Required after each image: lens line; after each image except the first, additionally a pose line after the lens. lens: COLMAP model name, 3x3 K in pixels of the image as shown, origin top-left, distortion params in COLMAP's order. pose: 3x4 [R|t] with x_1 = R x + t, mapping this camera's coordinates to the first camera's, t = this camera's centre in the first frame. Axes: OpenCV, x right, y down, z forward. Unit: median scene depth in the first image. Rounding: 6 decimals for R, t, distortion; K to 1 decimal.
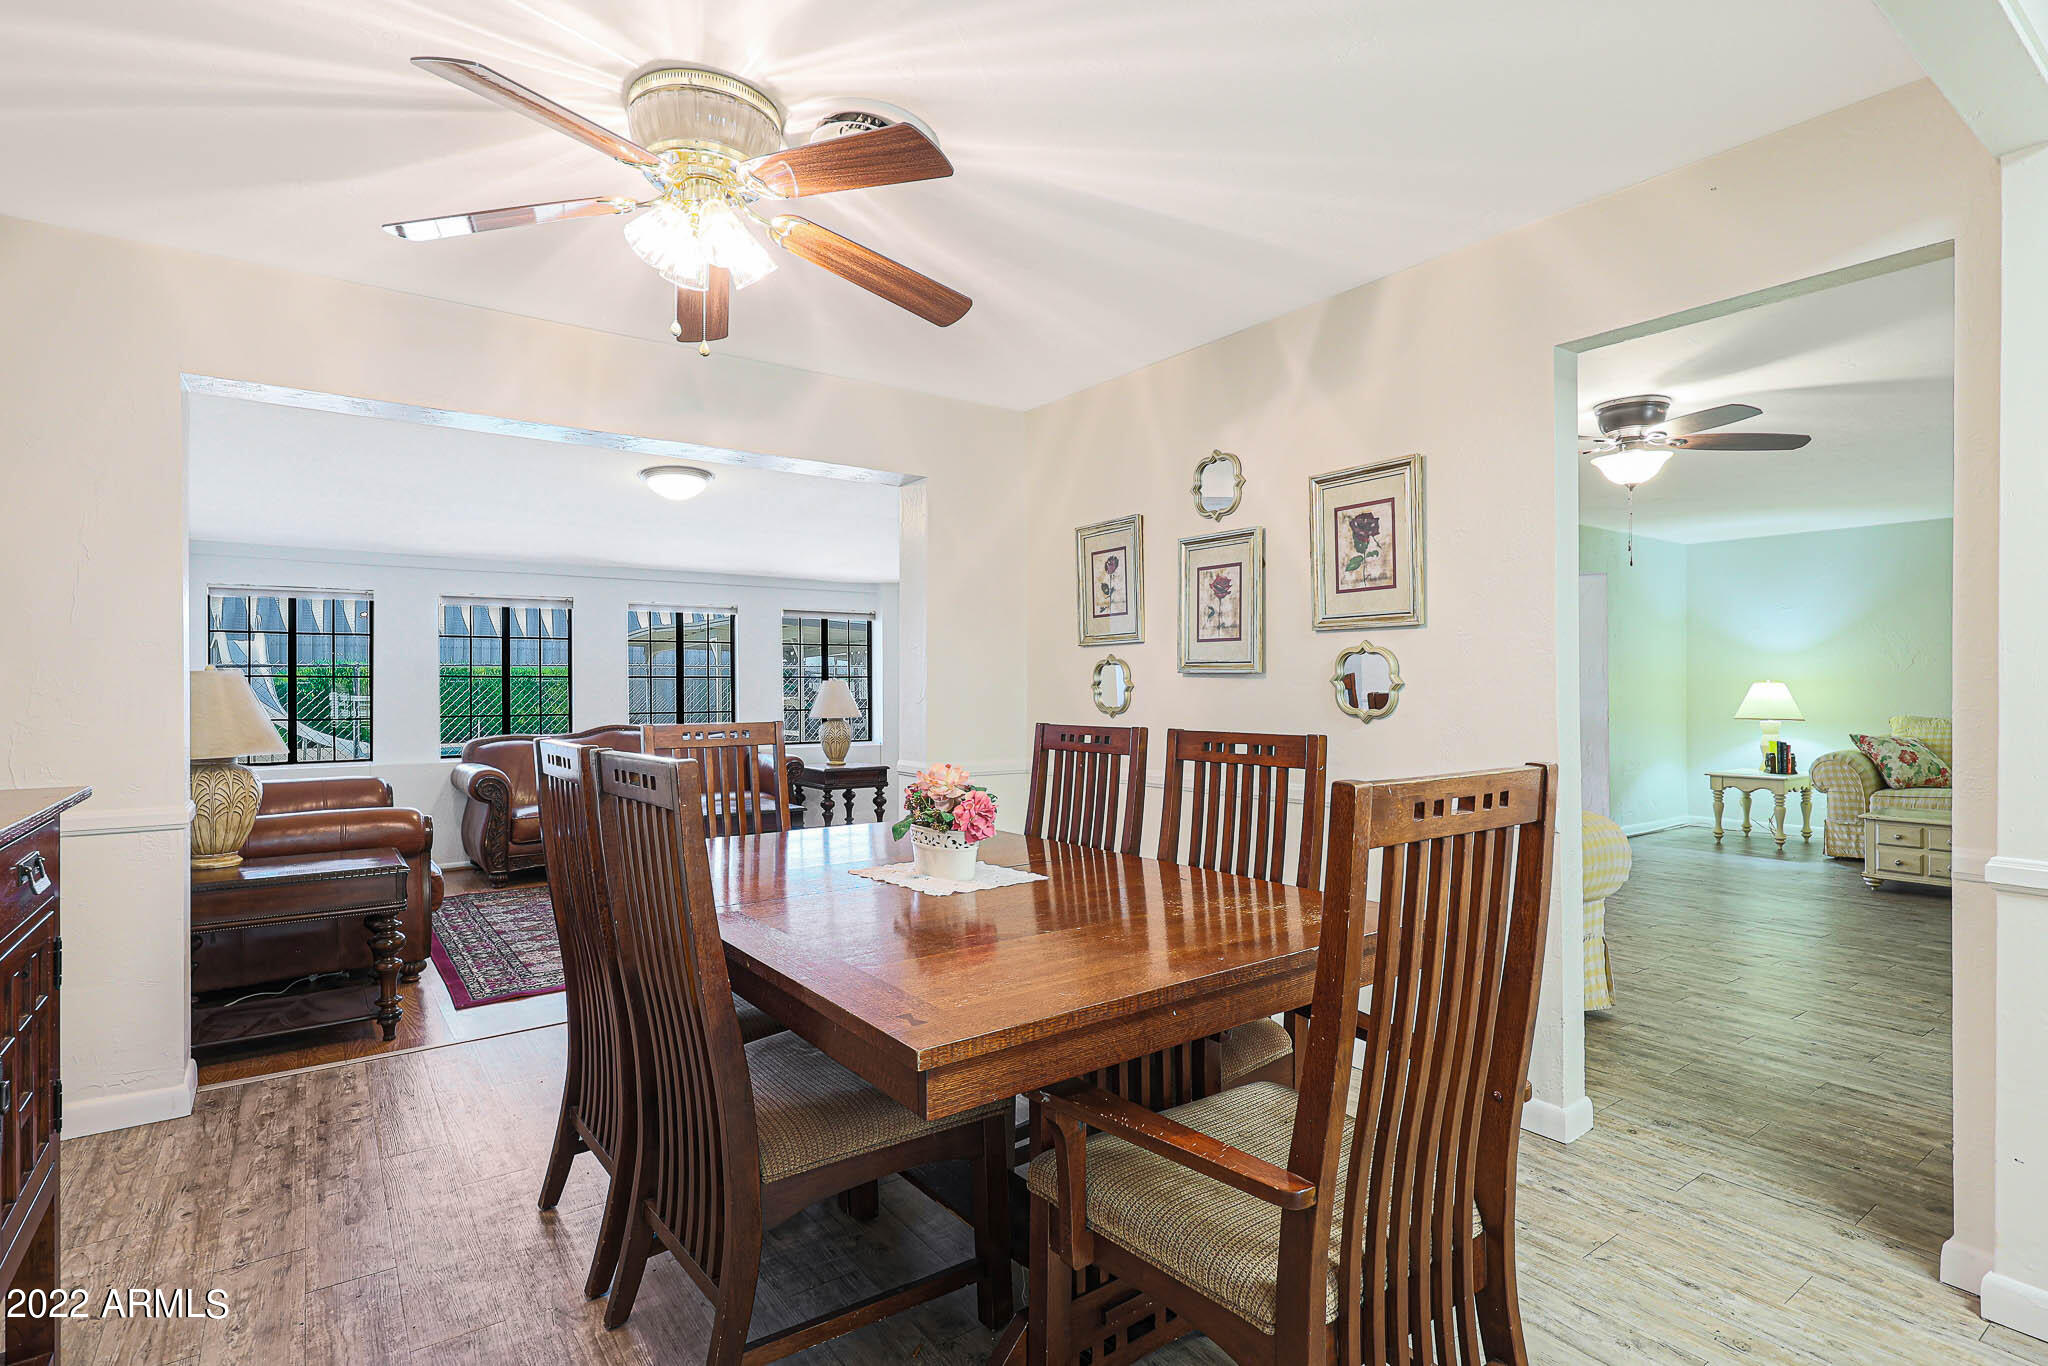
lens RADIAL K [[999.9, 0, 1024.4], [0, 999.9, 688.3], [0, 0, 1]] dist [0.000004, 0.000001]
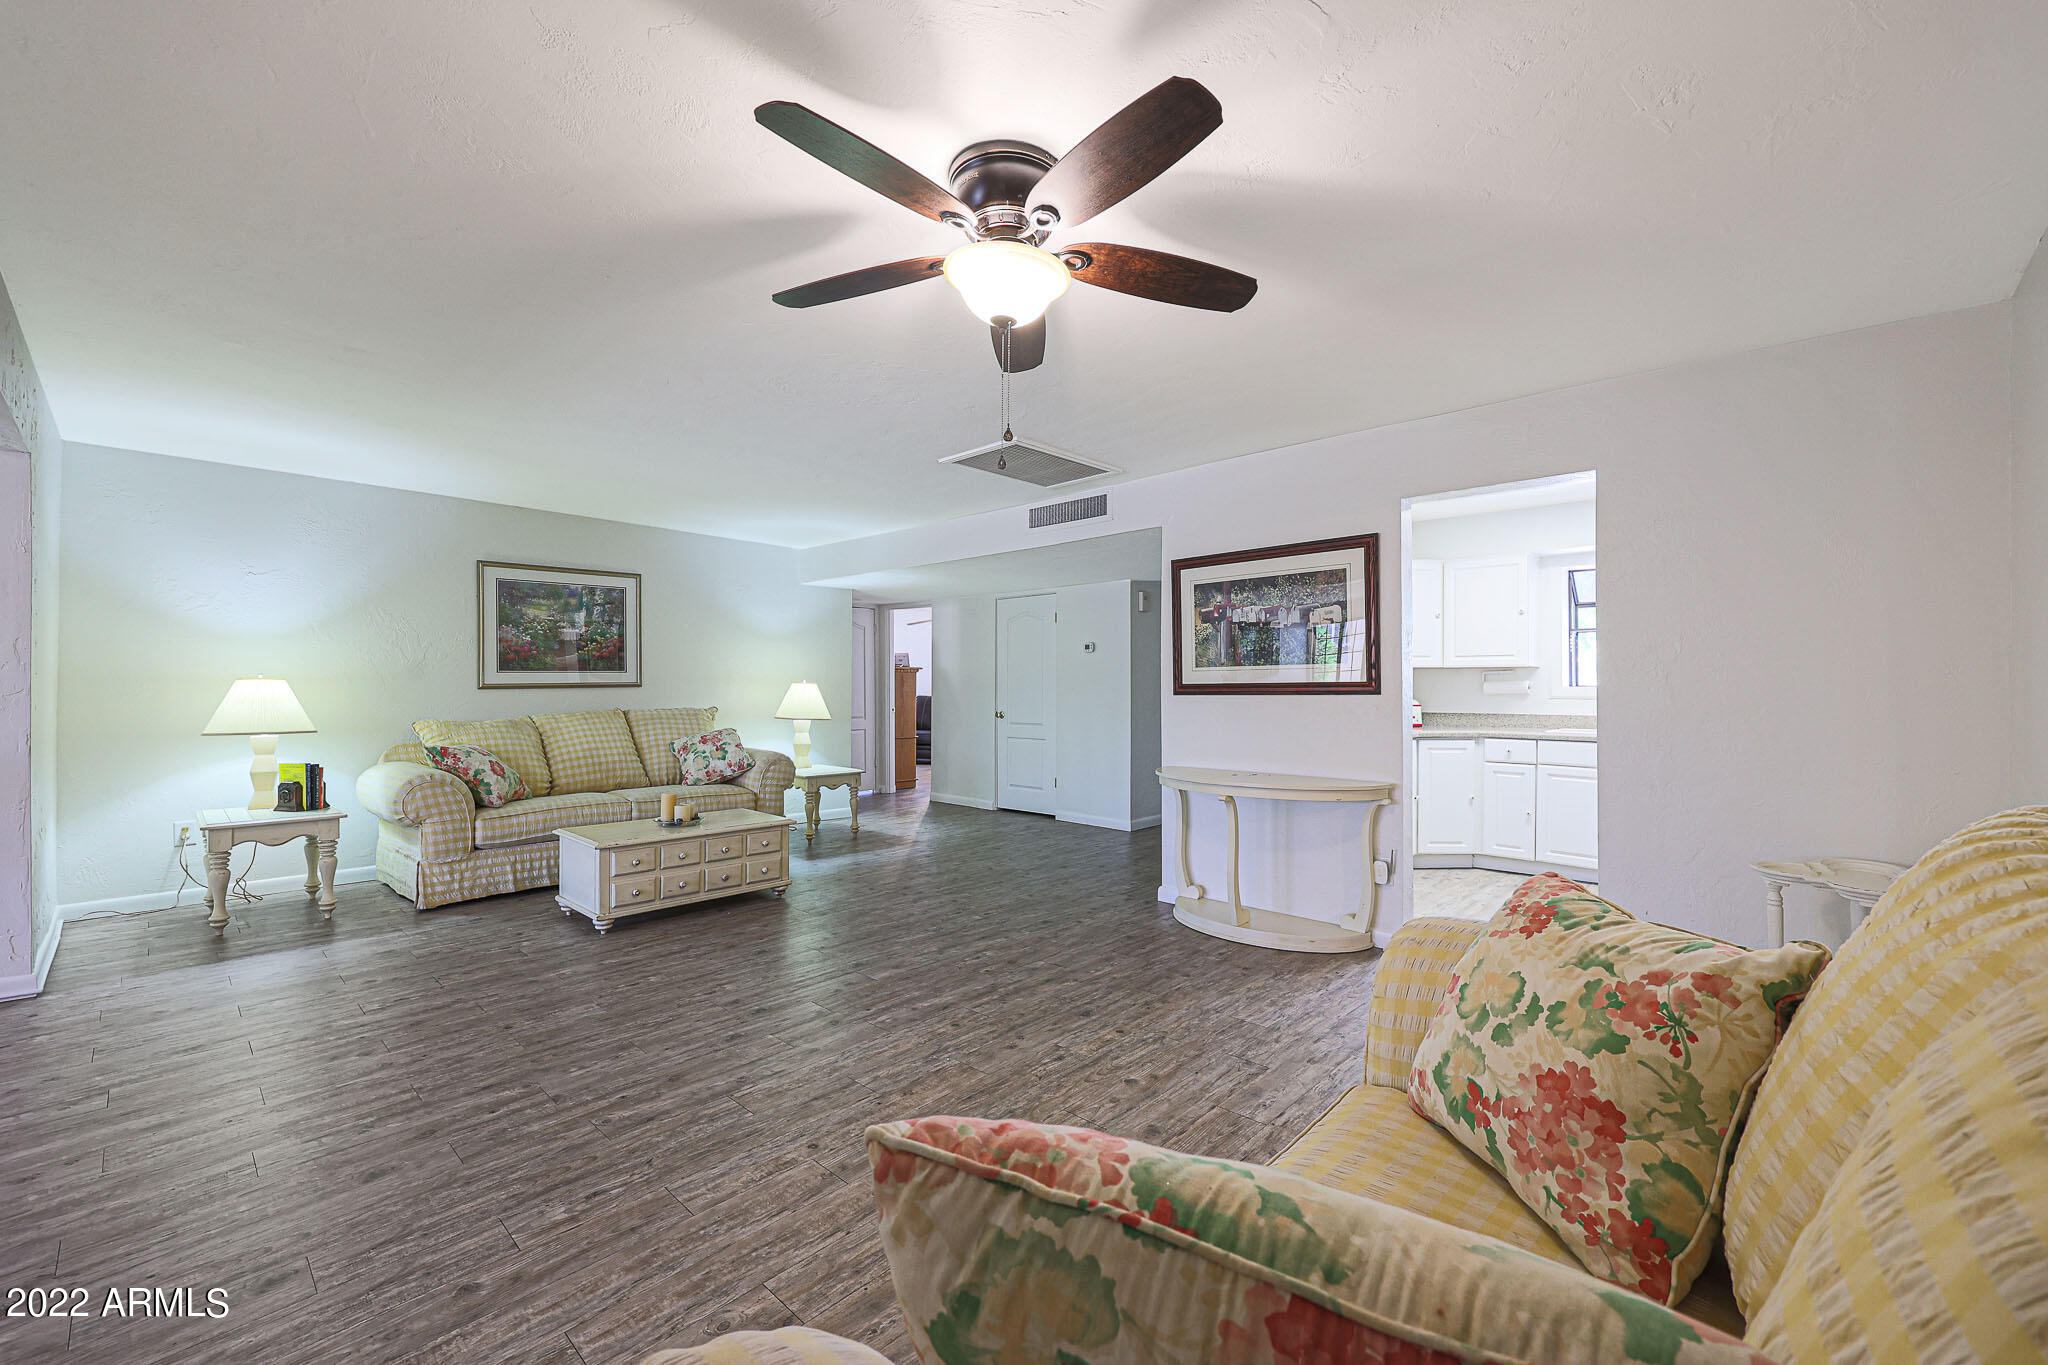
lens RADIAL K [[828.6, 0, 1024.8], [0, 828.6, 684.8], [0, 0, 1]] dist [0.000565, 0.000045]
pose [[-0.193706, 0.003583, 0.981053, 0.100375], [0.001402, 0.999993, -0.003376, 0.000454], [-0.981059, 0.000722, -0.193710, 0.688696]]
